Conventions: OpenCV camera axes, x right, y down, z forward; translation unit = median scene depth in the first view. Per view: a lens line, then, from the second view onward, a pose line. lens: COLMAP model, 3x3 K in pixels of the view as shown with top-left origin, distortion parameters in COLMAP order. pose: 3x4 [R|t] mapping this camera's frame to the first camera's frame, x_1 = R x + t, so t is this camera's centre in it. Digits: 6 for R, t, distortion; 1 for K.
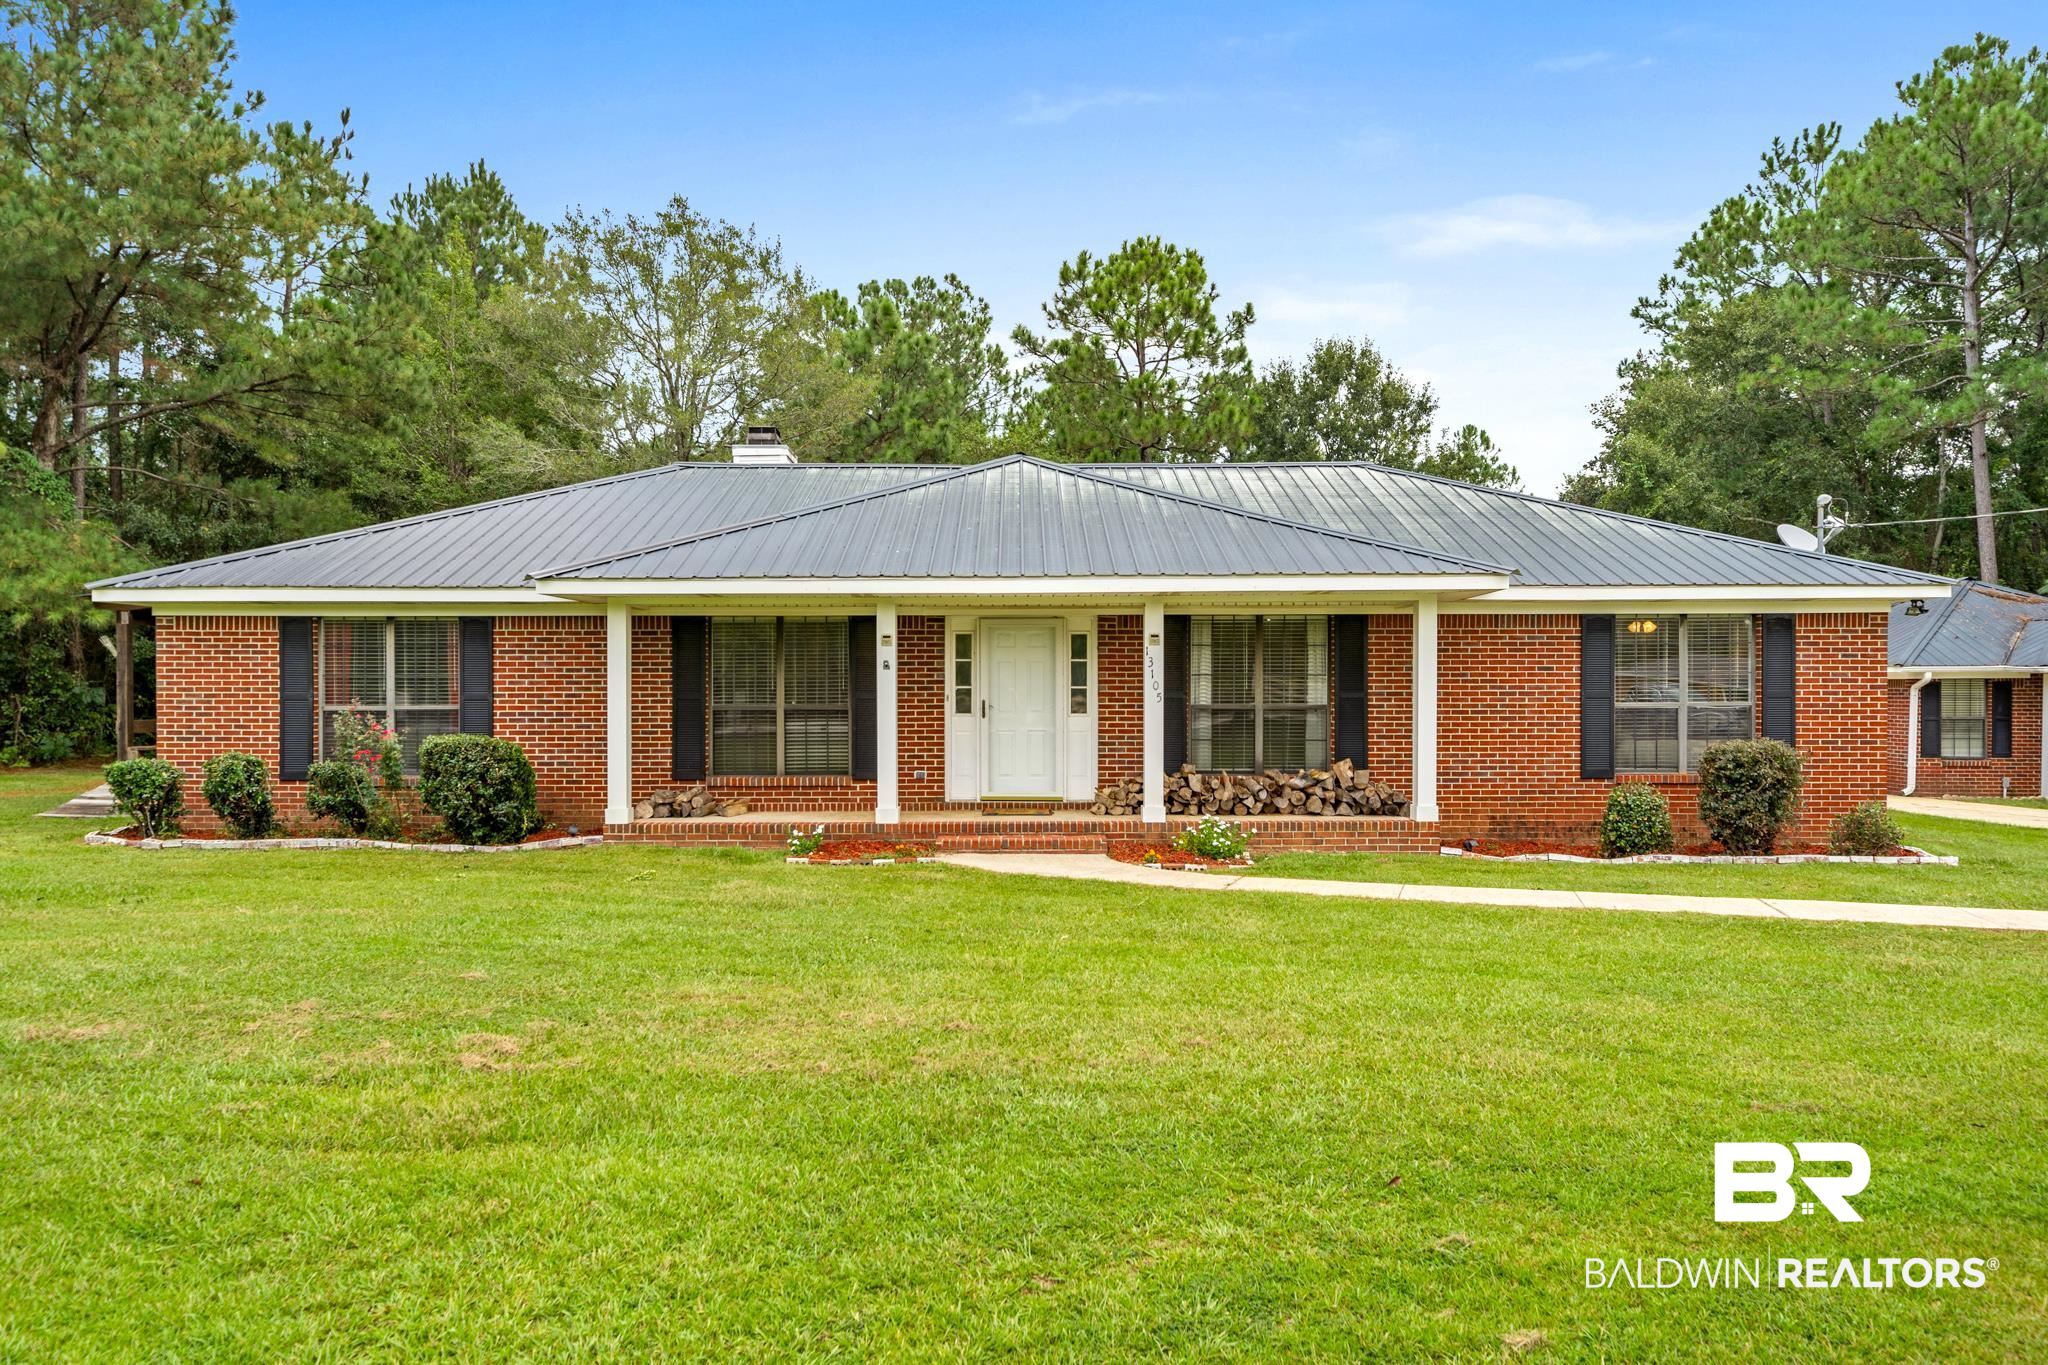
lens RADIAL K [[1380.3, 0, 1024.0], [0, 1380.3, 682.5], [0, 0, 1]] dist [0.002569, 0.001634]
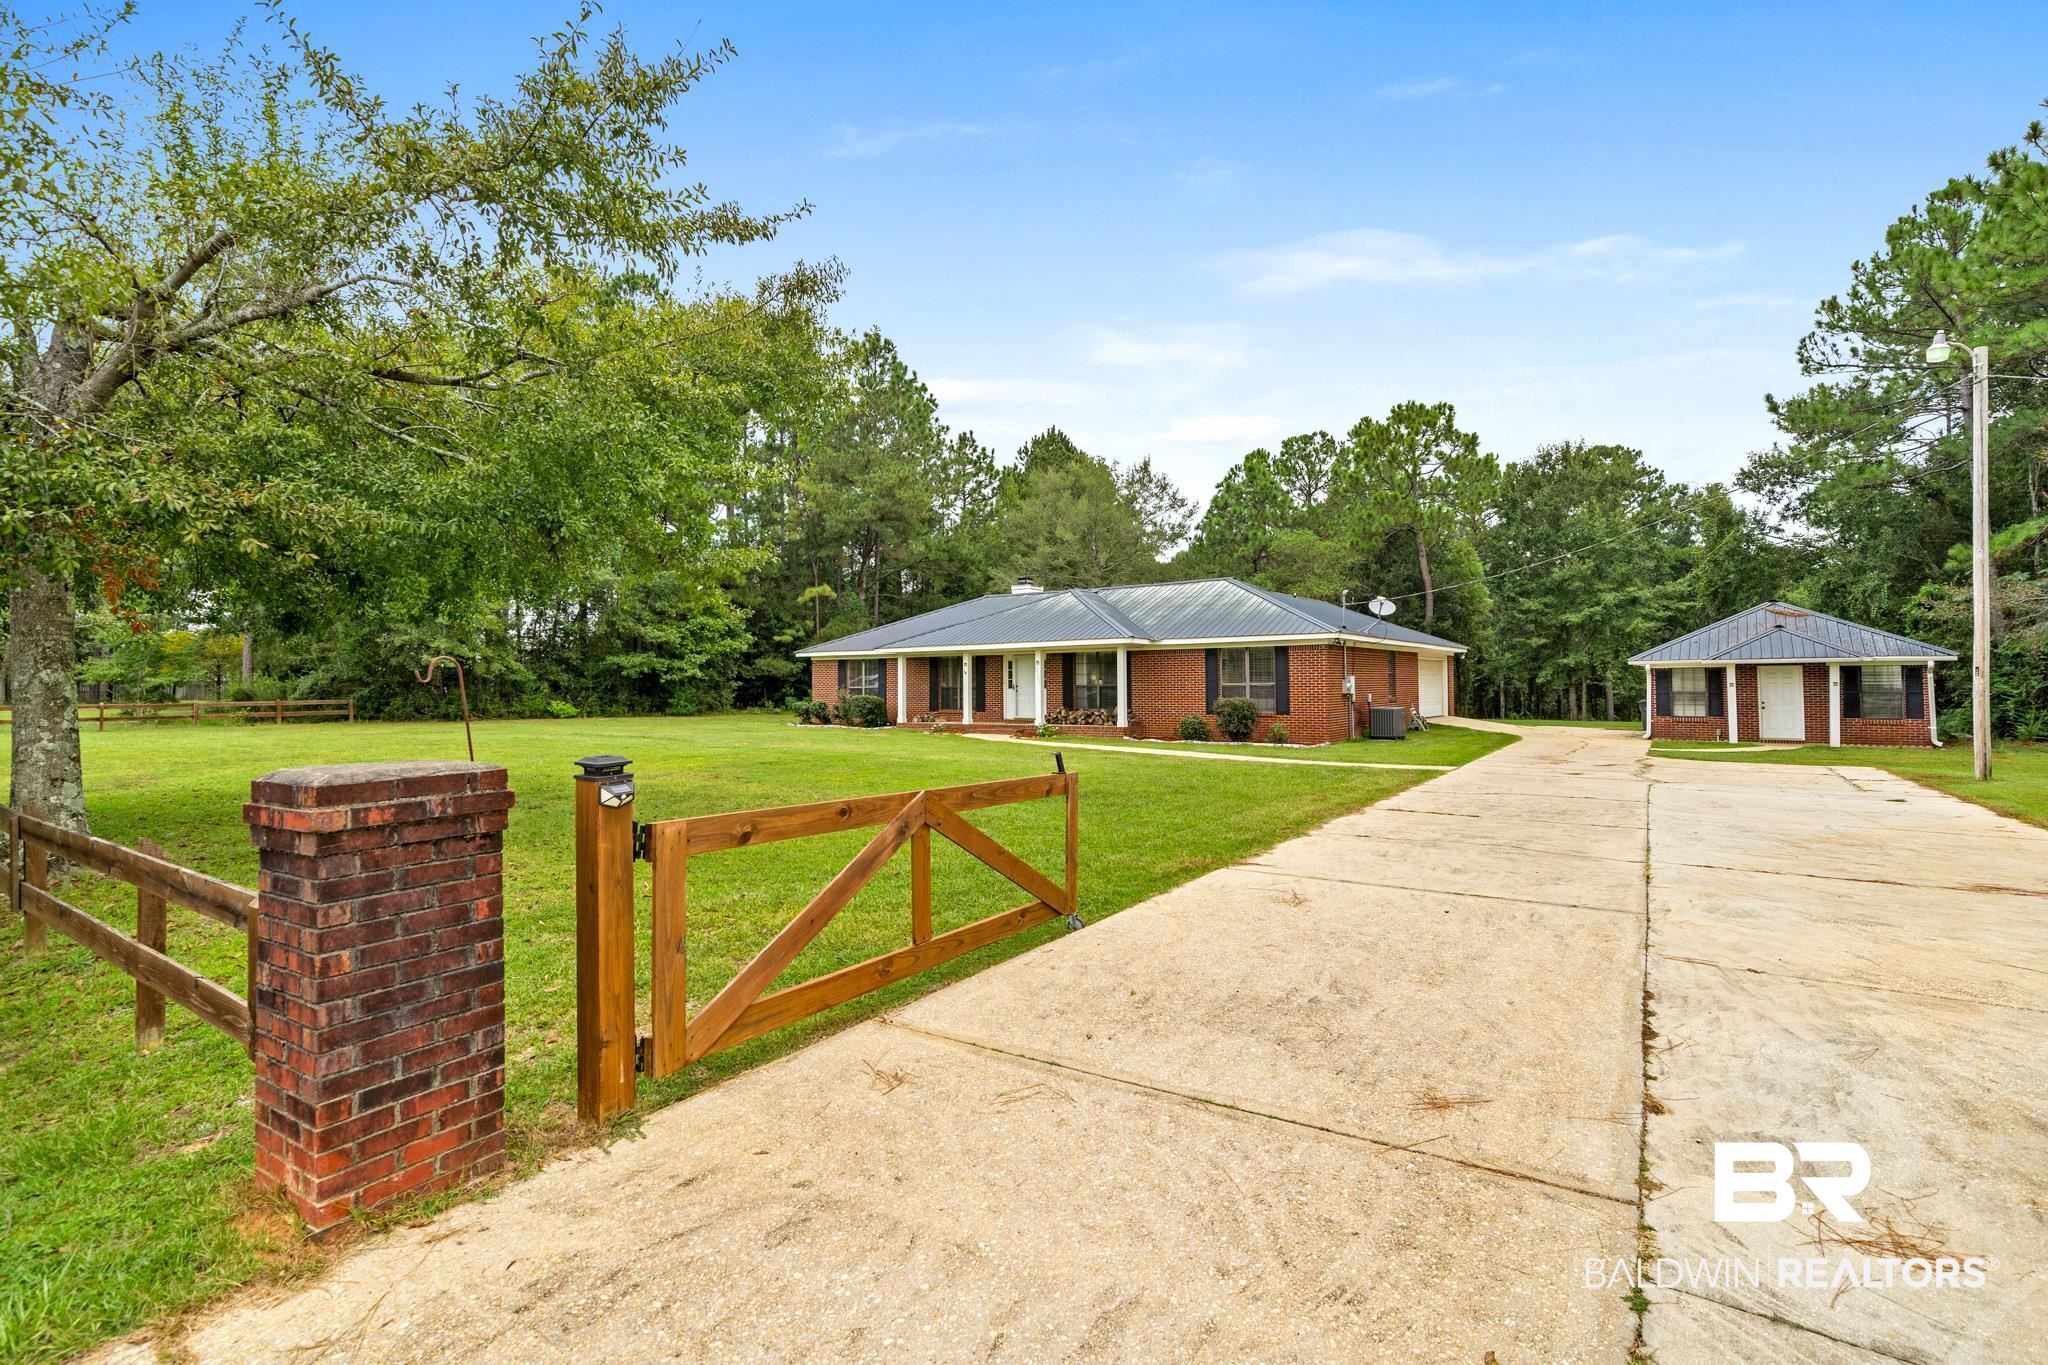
lens RADIAL K [[944.4, 0, 1024.0], [0, 944.4, 682.5], [0, 0, 1]] dist [-0.000054, -0.000029]
pose [[0.828508, -0.005935, -0.559945, 1.082386], [0.012045, 0.999901, 0.007225, -0.003676], [0.559847, -0.012731, 0.828498, -0.612301]]
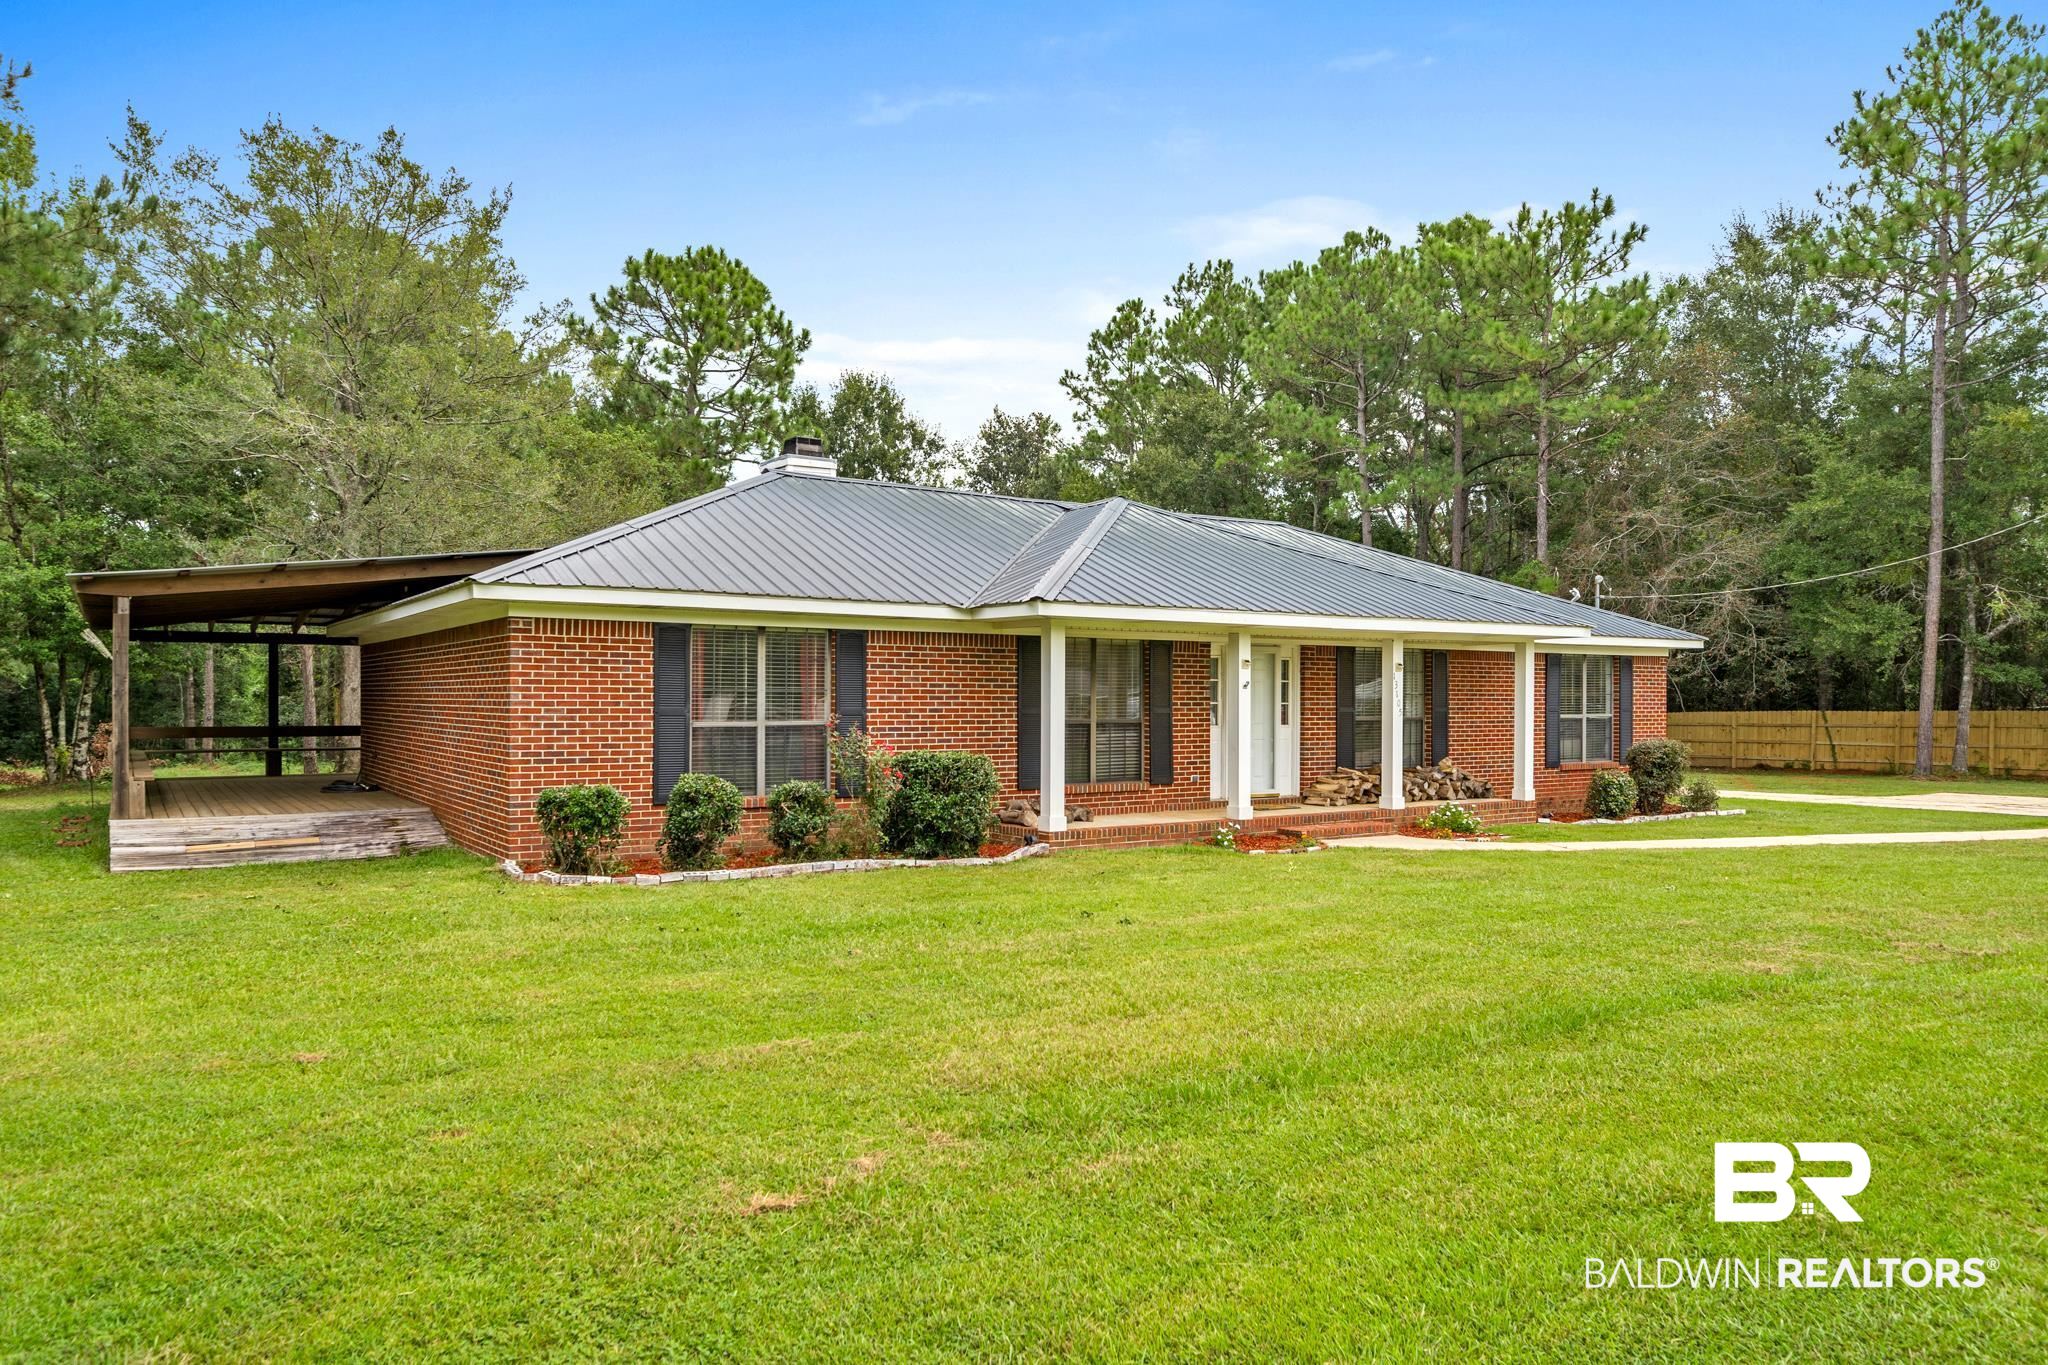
lens RADIAL K [[1380.3, 0, 1024.0], [0, 1380.3, 682.5], [0, 0, 1]] dist [0.002569, 0.001634]
pose [[0.826864, 0.010318, 0.562307, -0.840319], [-0.008462, 0.999947, -0.005905, -0.005711], [-0.562338, 0.000125, 0.826908, 0.119613]]
